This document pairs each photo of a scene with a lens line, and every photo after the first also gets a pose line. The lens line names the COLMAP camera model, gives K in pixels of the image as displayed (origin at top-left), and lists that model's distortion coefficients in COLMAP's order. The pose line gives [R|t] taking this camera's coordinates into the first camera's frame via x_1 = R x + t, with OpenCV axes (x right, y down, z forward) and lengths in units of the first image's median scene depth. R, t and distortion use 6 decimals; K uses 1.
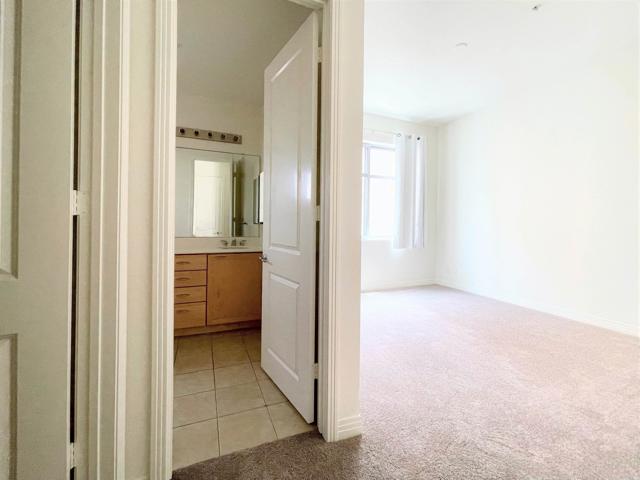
lens RADIAL K [[259.6, 0, 317.6], [0, 259.6, 238.8], [0, 0, 1]] dist [-0.002949, -0.000140]
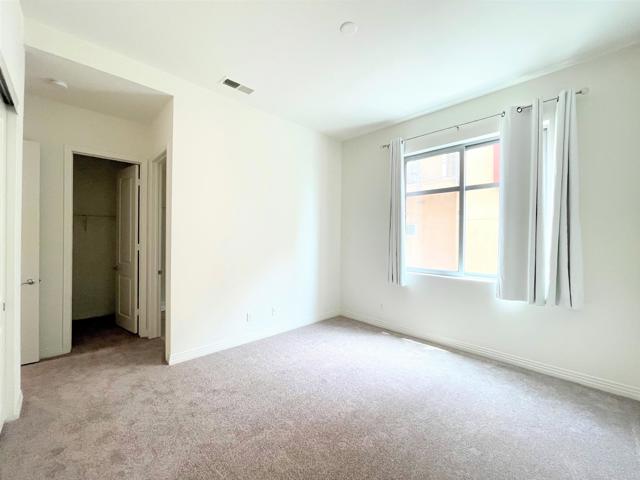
lens RADIAL K [[259.6, 0, 317.6], [0, 259.6, 238.8], [0, 0, 1]] dist [-0.002949, -0.000140]
pose [[0.367670, -0.004030, -0.929948, 0.716635], [-0.004759, 0.999969, -0.006215, -0.097254], [0.929944, 0.006711, 0.367640, 0.362078]]
